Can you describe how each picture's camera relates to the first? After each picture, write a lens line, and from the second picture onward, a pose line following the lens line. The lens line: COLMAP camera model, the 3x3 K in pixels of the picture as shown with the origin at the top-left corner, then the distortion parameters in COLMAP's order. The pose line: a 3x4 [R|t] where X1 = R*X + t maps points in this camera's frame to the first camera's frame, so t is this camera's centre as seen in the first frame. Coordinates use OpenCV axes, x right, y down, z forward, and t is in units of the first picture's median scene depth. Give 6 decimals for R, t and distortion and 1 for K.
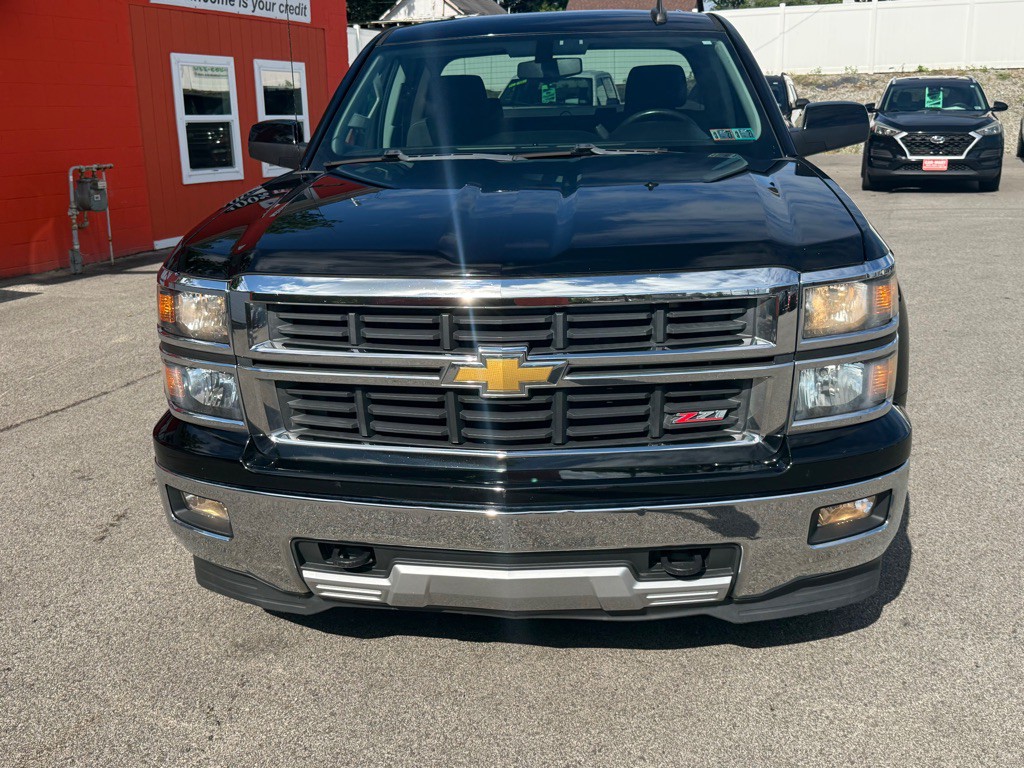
lens RADIAL K [[939.6, 0, 512.0], [0, 939.6, 384.0], [0, 0, 1]] dist [0.127449, -0.233325]
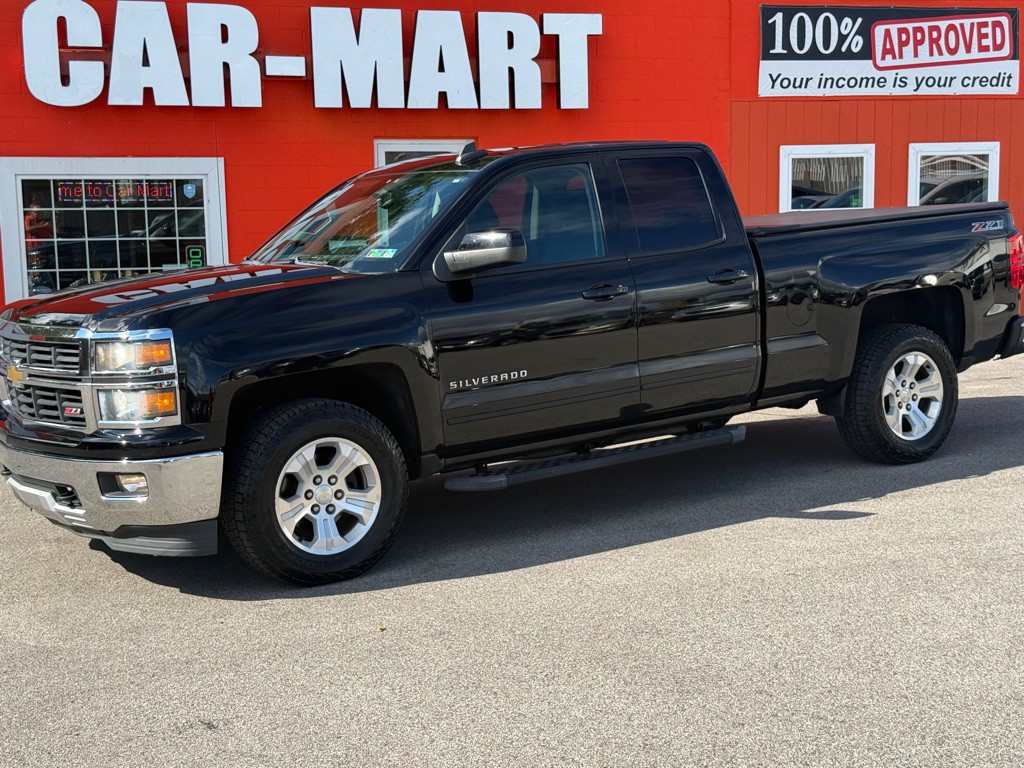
lens RADIAL K [[1339.0, 0, 480.6], [0, 1339.0, 324.7], [0, 0, 1]] dist [0.258848, -0.957570]
pose [[0.671291, 0.054191, -0.739211, 1.822997], [-0.185919, 0.977750, -0.097159, -0.010717], [0.717498, 0.202655, 0.666429, -0.129789]]
